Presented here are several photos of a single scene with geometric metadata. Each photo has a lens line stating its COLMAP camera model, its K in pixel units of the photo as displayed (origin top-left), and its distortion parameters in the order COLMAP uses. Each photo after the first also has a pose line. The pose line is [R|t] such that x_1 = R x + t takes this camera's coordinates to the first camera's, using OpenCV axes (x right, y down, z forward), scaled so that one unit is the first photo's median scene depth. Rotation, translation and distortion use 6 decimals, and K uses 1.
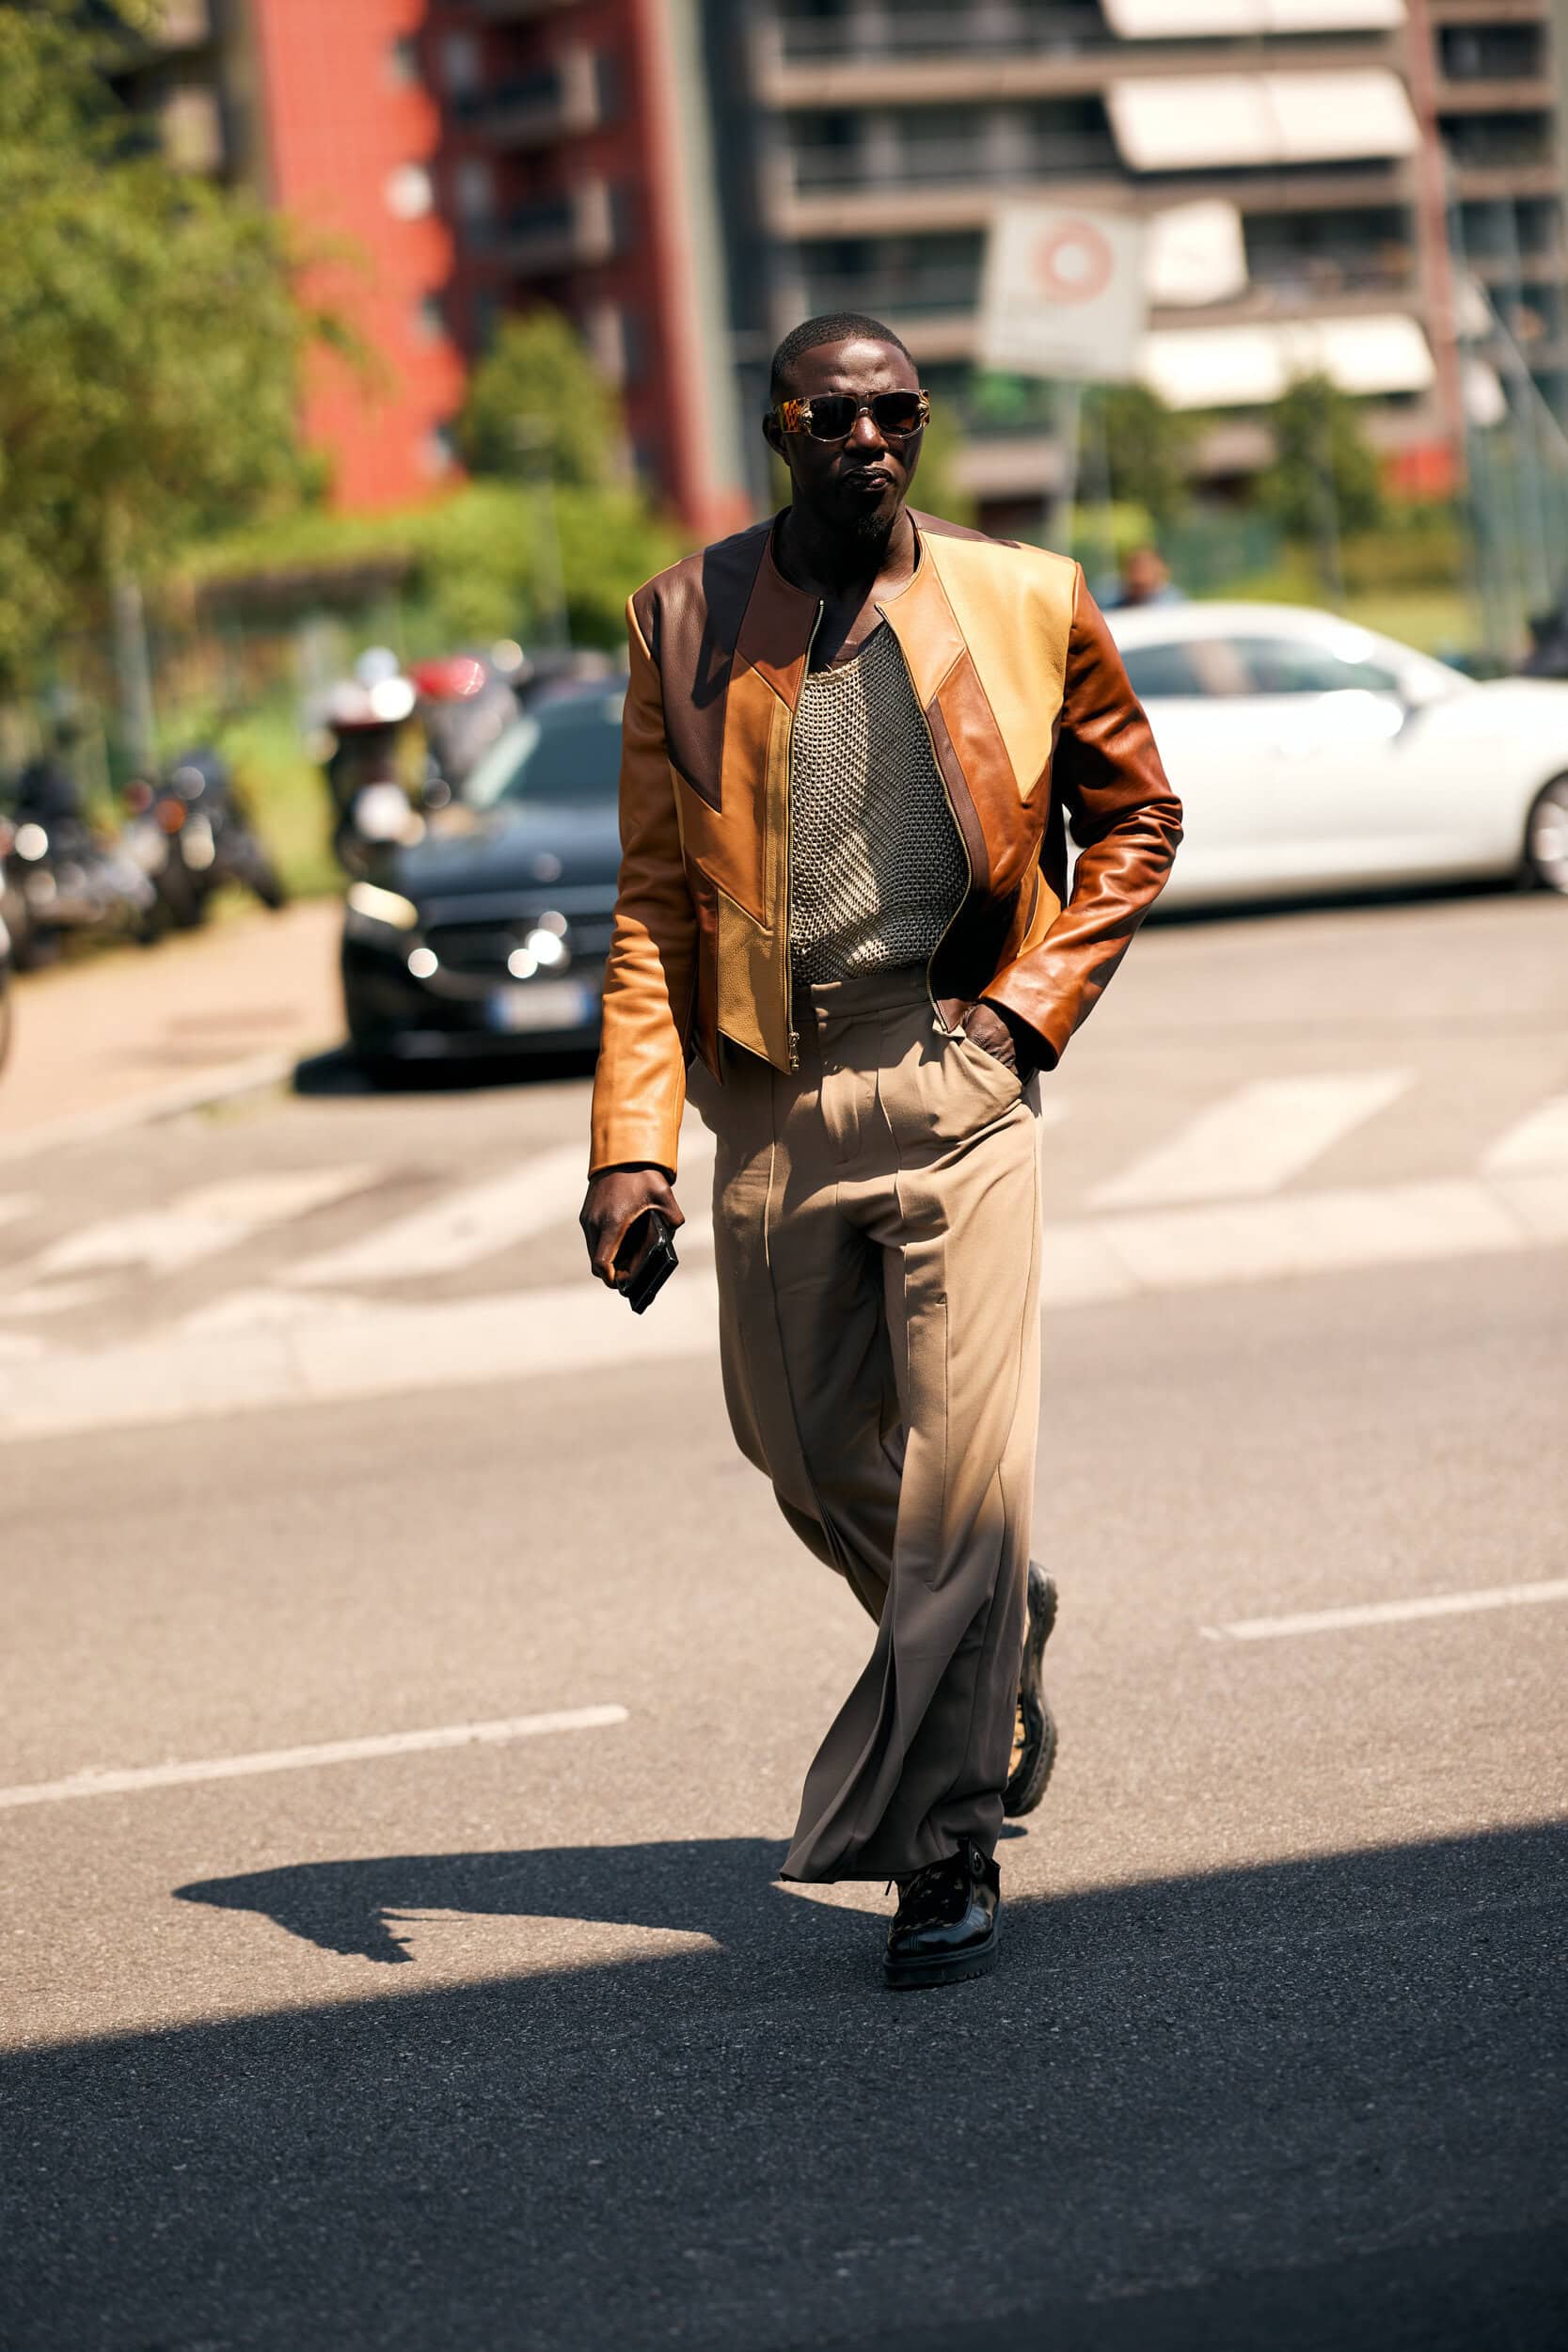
lens RADIAL K [[6871.4, 0, 784.0], [0, 6871.4, 1176.0], [0, 0, 1]] dist [0.018776, 0.665168]
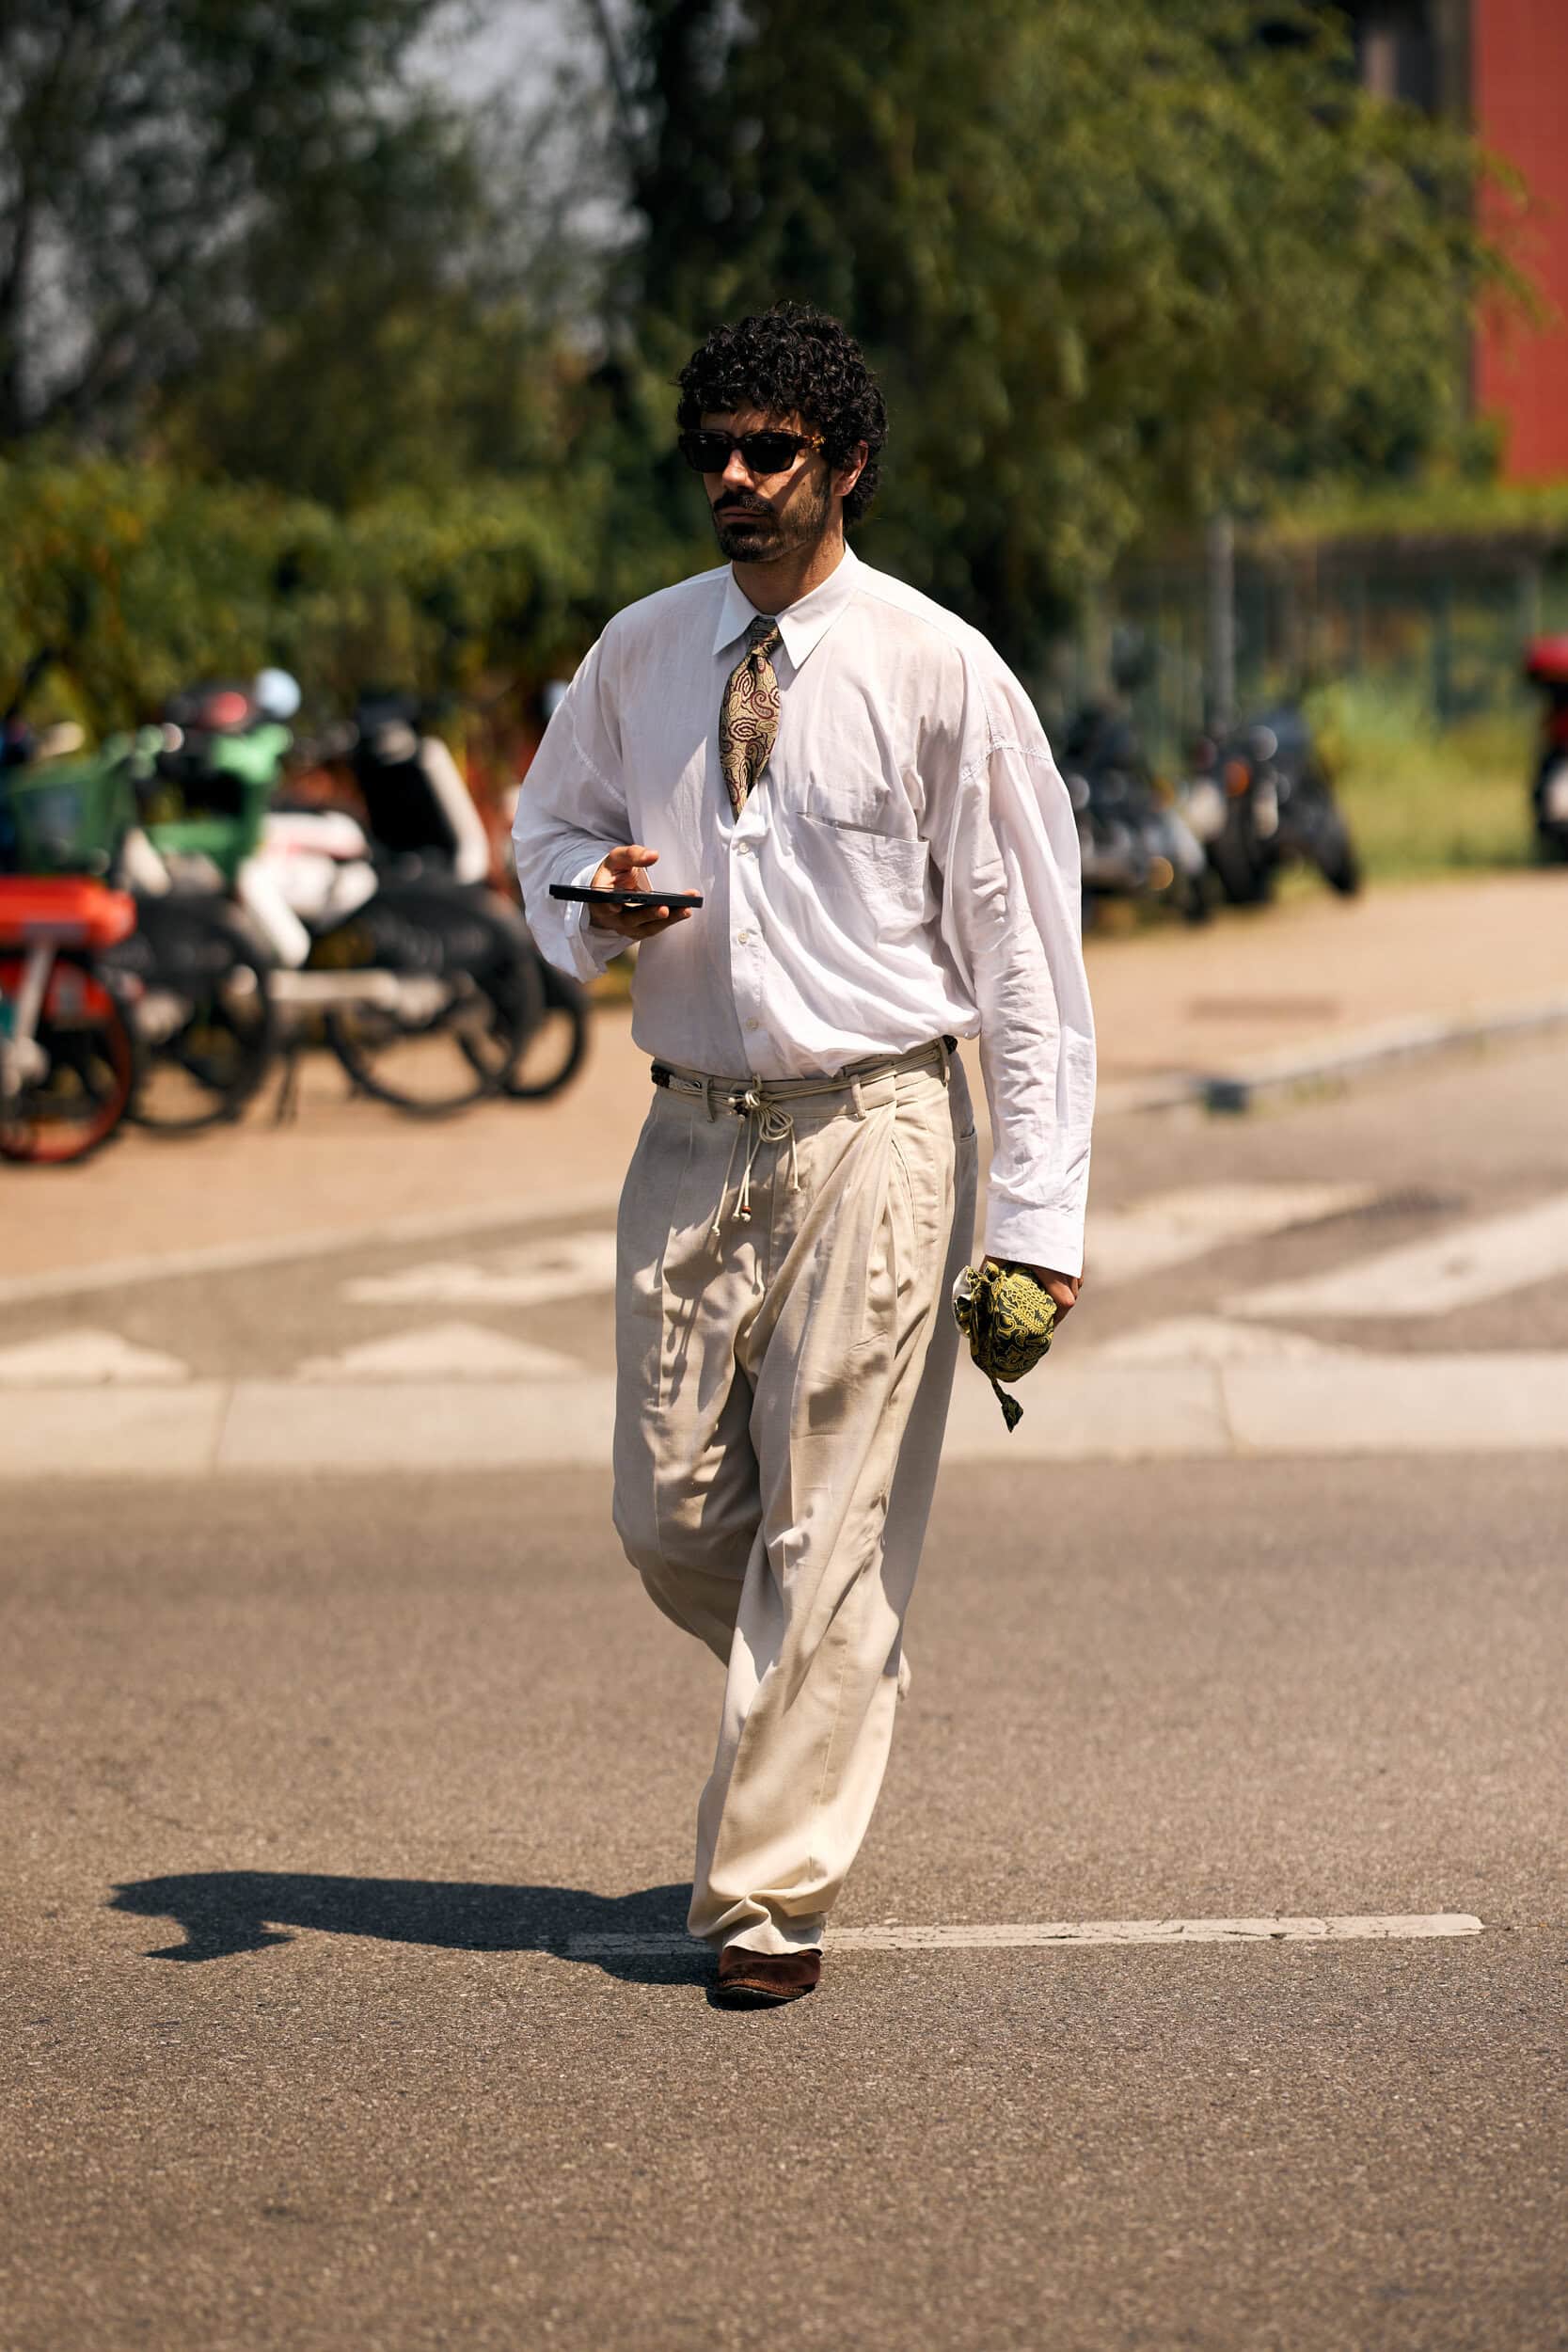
lens RADIAL K [[6871.4, 0, 784.0], [0, 6871.4, 1176.0], [0, 0, 1]] dist [0.018776, 0.665168]
pose [[0.981075, 0.094507, -0.168996, 0.015622], [-0.094804, 0.995476, 0.006327, -0.001180], [0.168829, 0.009814, 0.985596, 0.170562]]
